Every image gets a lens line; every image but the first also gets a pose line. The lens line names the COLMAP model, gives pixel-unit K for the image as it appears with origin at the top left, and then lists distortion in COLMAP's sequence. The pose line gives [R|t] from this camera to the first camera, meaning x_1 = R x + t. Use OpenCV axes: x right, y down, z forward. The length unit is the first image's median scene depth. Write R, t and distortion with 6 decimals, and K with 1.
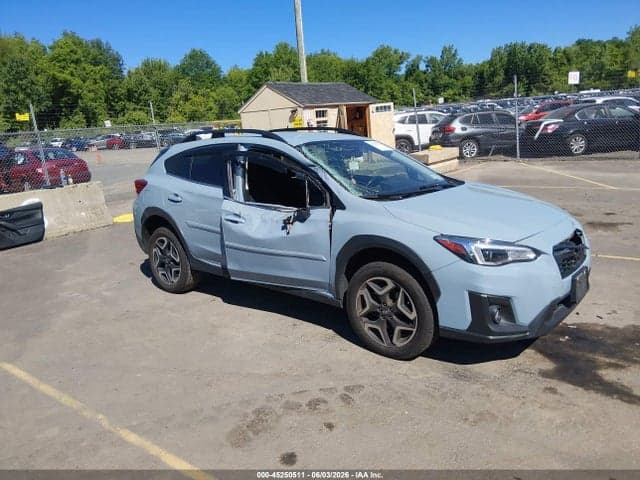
lens RADIAL K [[485.1, 0, 324.4], [0, 485.1, 238.8], [0, 0, 1]] dist [0.091239, -0.152482]
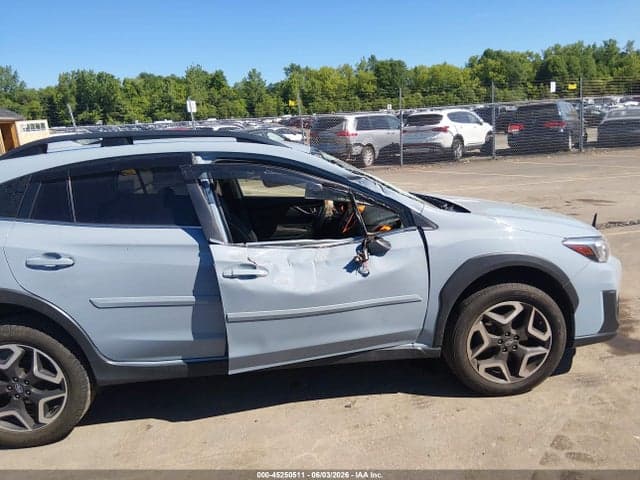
lens RADIAL K [[485.1, 0, 324.4], [0, 485.1, 238.8], [0, 0, 1]] dist [0.091239, -0.152482]
pose [[0.694515, -0.134002, 0.706889, -0.451989], [0.173220, 0.984745, 0.016487, -0.063074], [-0.698315, 0.110997, 0.707132, 0.413582]]
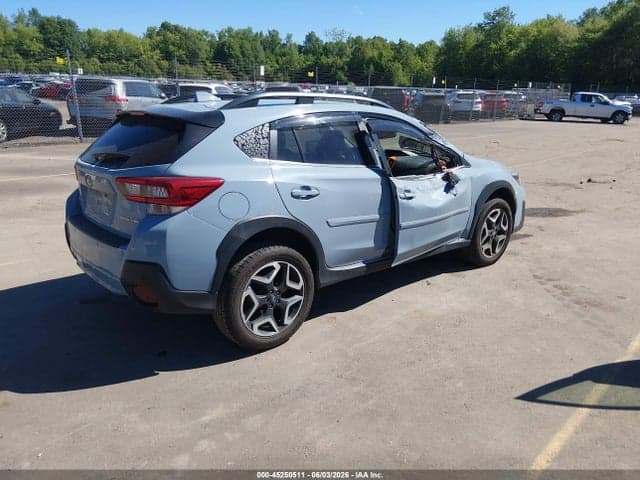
lens RADIAL K [[485.1, 0, 324.4], [0, 485.1, 238.8], [0, 0, 1]] dist [0.091239, -0.152482]
pose [[0.148526, -0.211444, 0.966039, -0.922302], [0.194658, 0.964013, 0.181072, -0.132357], [-0.969561, 0.161153, 0.184340, 0.832622]]
